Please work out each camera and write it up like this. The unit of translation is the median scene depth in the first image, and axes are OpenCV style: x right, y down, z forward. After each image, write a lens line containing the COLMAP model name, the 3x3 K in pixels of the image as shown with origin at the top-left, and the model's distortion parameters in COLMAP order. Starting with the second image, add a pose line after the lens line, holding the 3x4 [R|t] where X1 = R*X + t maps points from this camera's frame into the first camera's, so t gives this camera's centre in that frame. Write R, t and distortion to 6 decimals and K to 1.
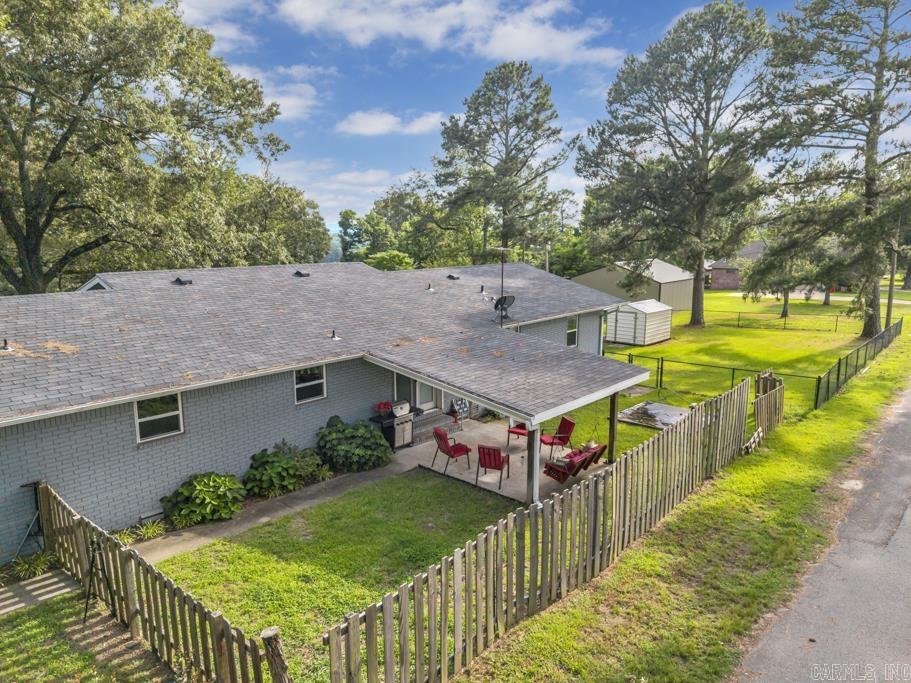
lens RADIAL K [[599.0, 0, 457.1], [0, 599.0, 356.4], [0, 0, 1]] dist [0.038084, -0.047615]
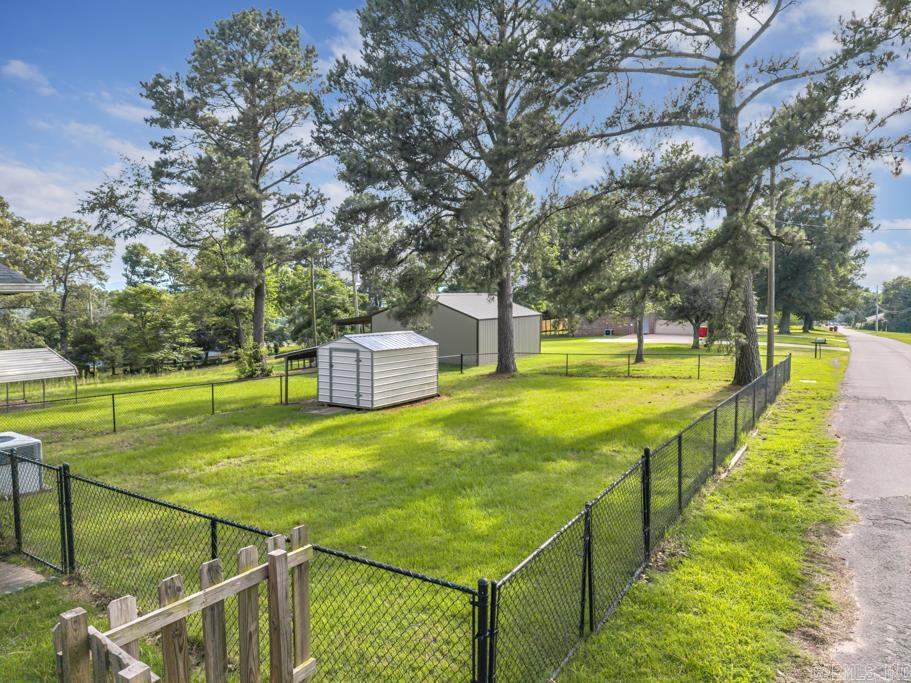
lens RADIAL K [[599.0, 0, 457.1], [0, 599.0, 356.4], [0, 0, 1]] dist [0.038084, -0.047615]
pose [[0.989337, -0.015523, 0.144813, 0.290451], [0.030041, 0.994672, -0.098614, -0.009248], [-0.142511, 0.101913, 0.984533, 0.414573]]
